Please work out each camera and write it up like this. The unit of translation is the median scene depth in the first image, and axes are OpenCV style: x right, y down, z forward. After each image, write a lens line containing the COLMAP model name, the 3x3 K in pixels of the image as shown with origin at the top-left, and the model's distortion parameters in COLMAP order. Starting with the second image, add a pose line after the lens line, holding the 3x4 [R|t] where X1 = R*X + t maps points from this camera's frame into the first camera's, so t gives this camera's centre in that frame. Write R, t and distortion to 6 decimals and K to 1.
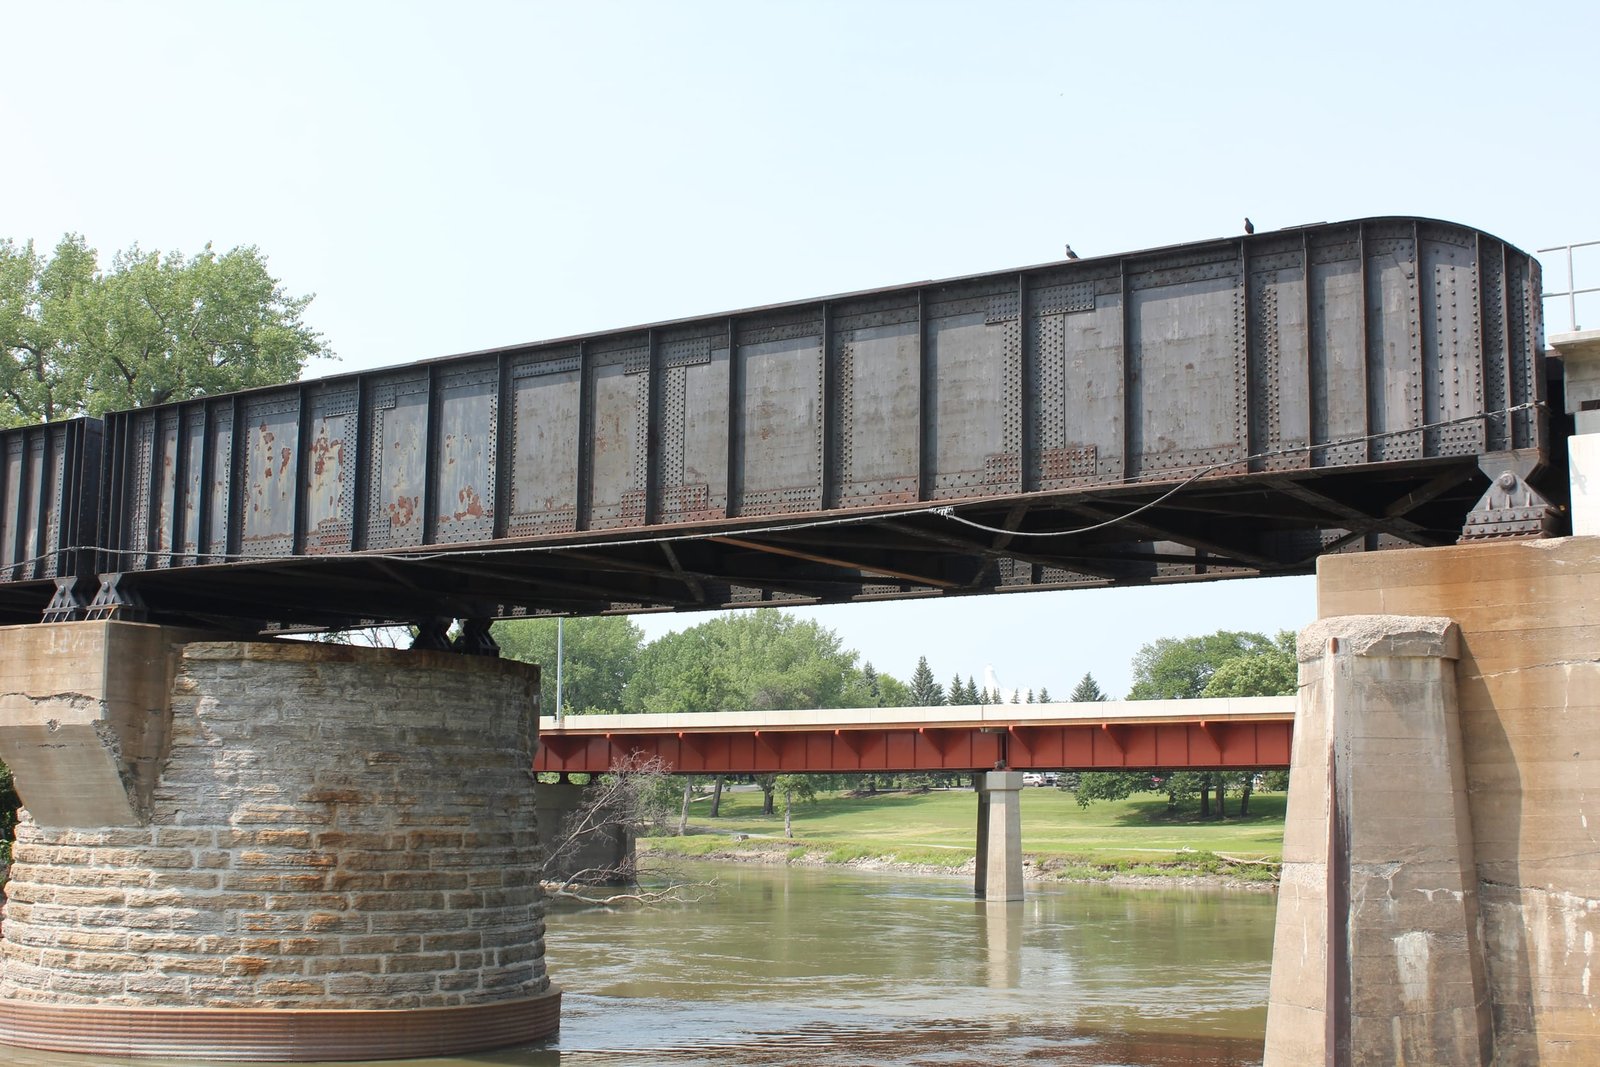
lens RADIAL K [[2028.2, 0, 783.9], [0, 2028.2, 557.0], [0, 0, 1]] dist [-0.062739, 0.059309]
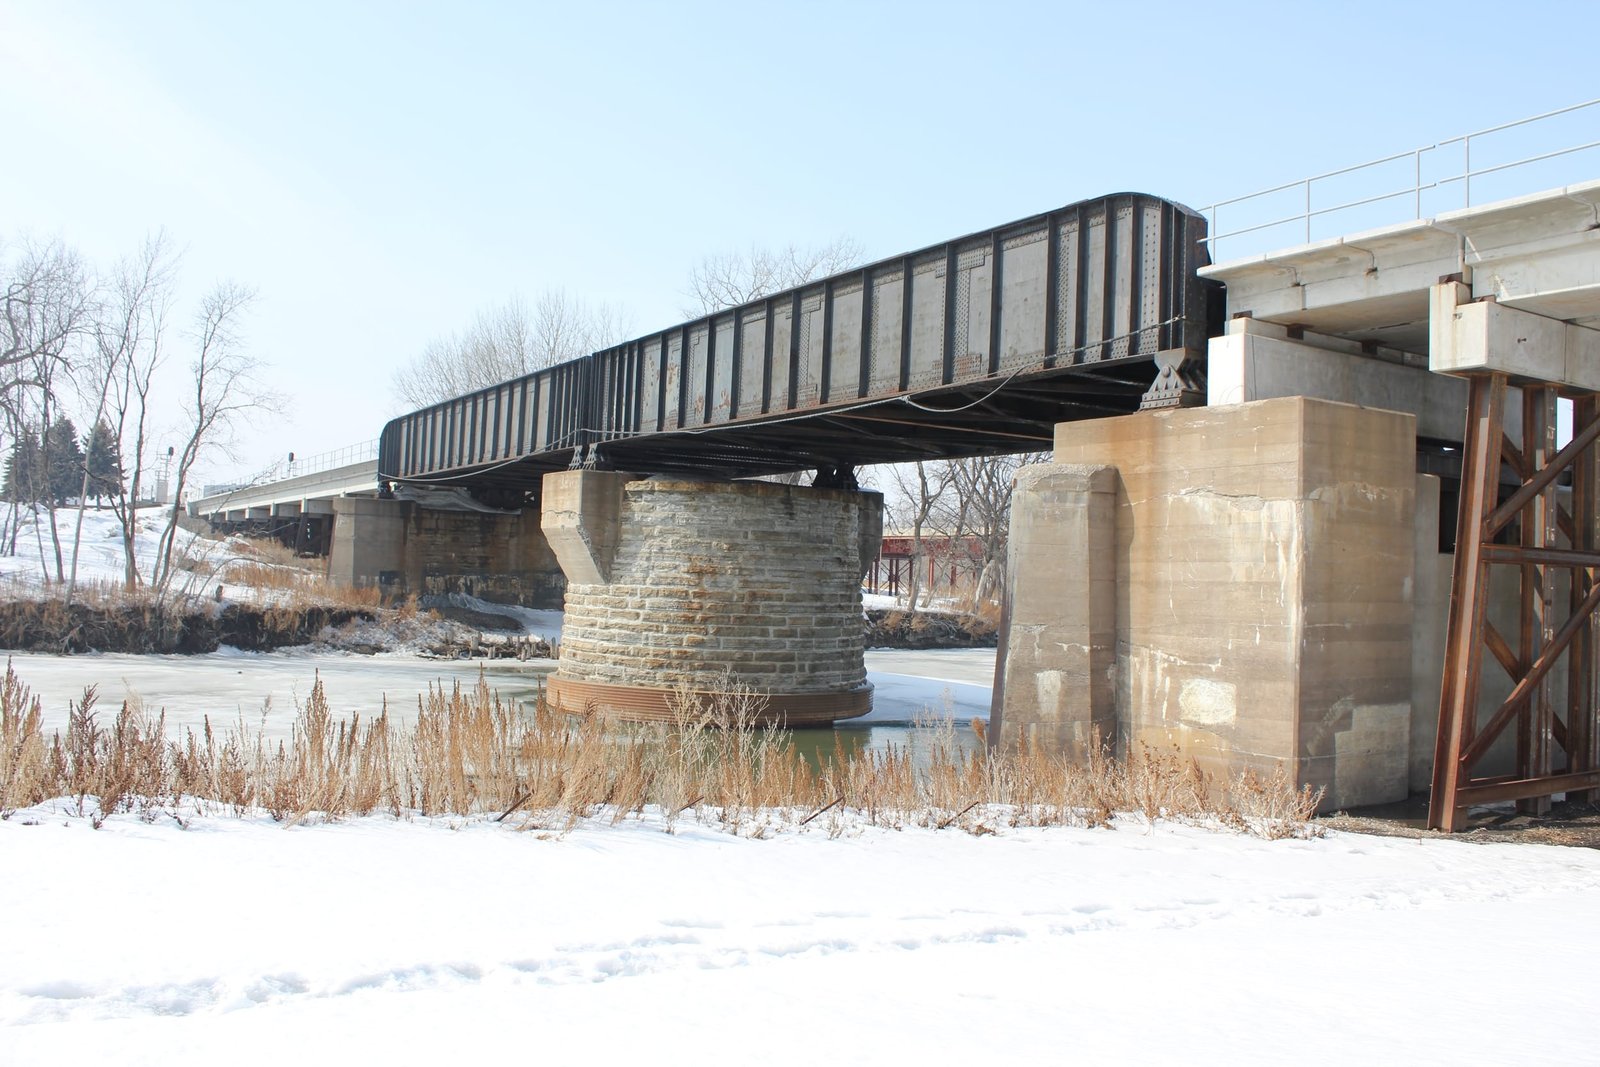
lens RADIAL K [[1320.2, 0, 797.9], [0, 1320.2, 566.5], [0, 0, 1]] dist [-0.124695, 0.004912]
pose [[0.907495, 0.022374, -0.419466, 0.332319], [0.024144, 0.994151, 0.105262, -0.001604], [0.419368, -0.105653, 0.901647, 0.014232]]
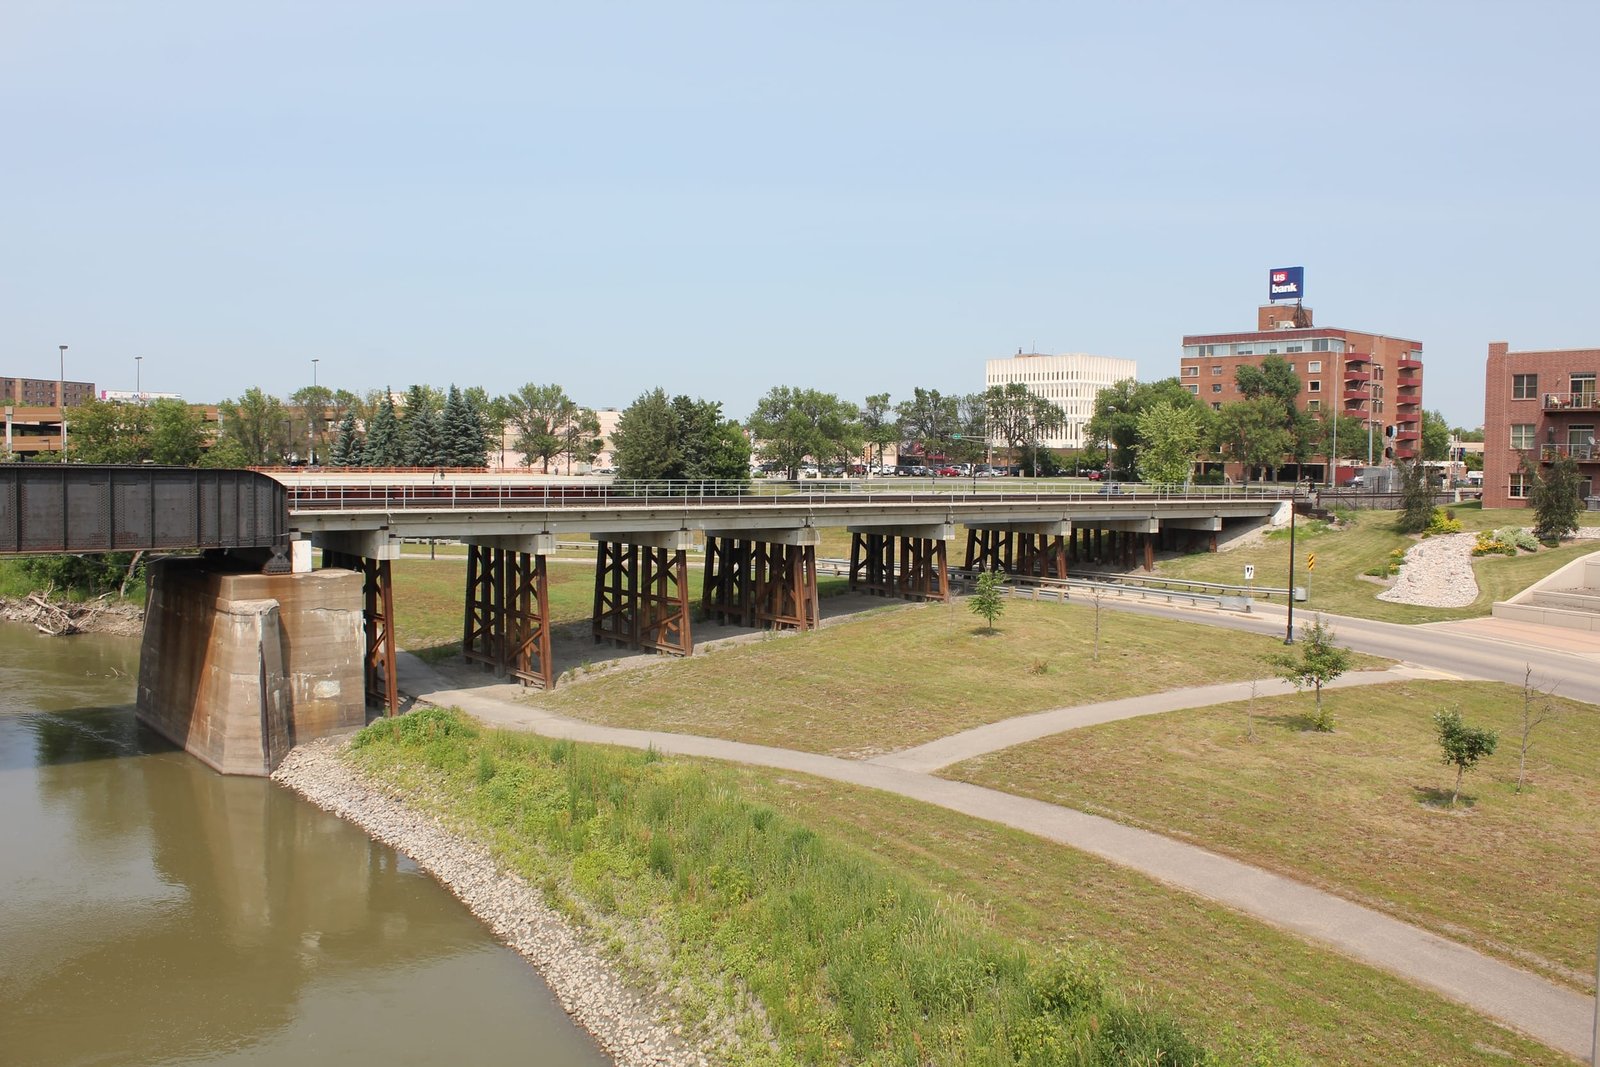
lens RADIAL K [[1342.4, 0, 797.1], [0, 1342.4, 543.1], [0, 0, 1]] dist [-0.172978, 0.162736]
pose [[0.299995, -0.062401, 0.951898, -0.966559], [-0.136899, 0.984713, 0.107696, -0.270199], [-0.944067, -0.162622, 0.286867, -0.302164]]
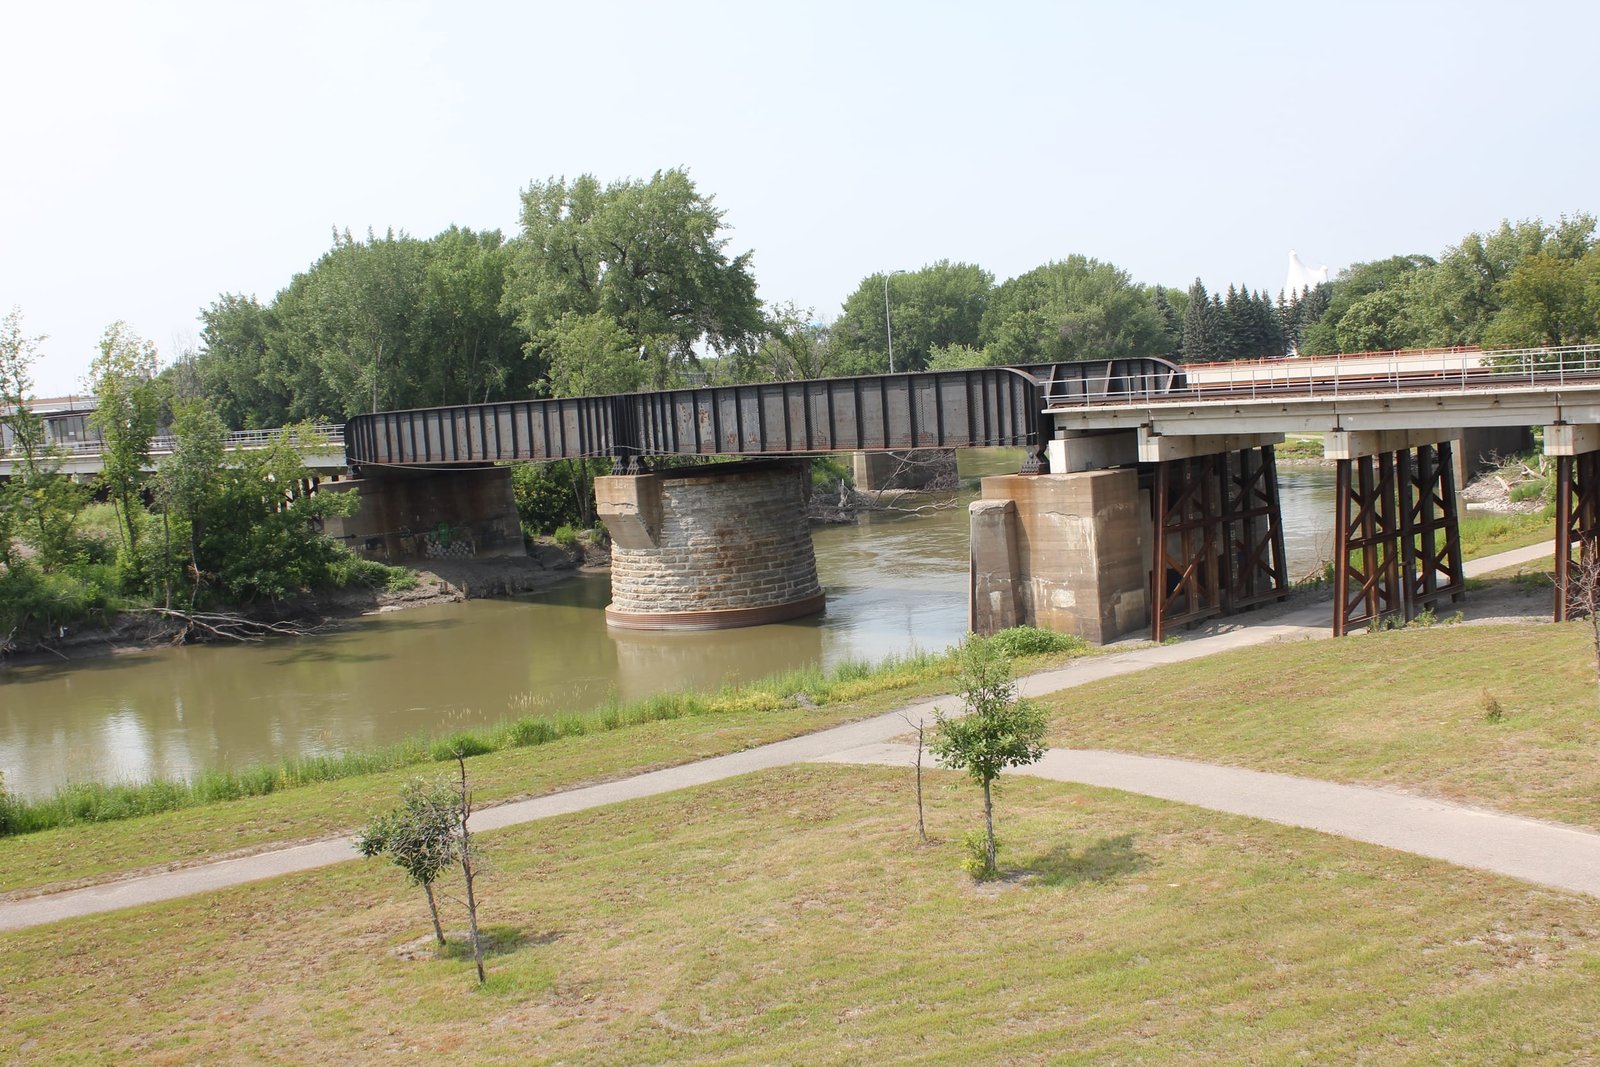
lens RADIAL K [[1650.0, 0, 803.4], [0, 1650.0, 597.5], [0, 0, 1]] dist [-0.125912, 0.009329]
pose [[0.971562, -0.051068, -0.231212, 0.392823], [0.109788, 0.962315, 0.248789, -0.340522], [0.209794, -0.267099, 0.940556, -1.093074]]
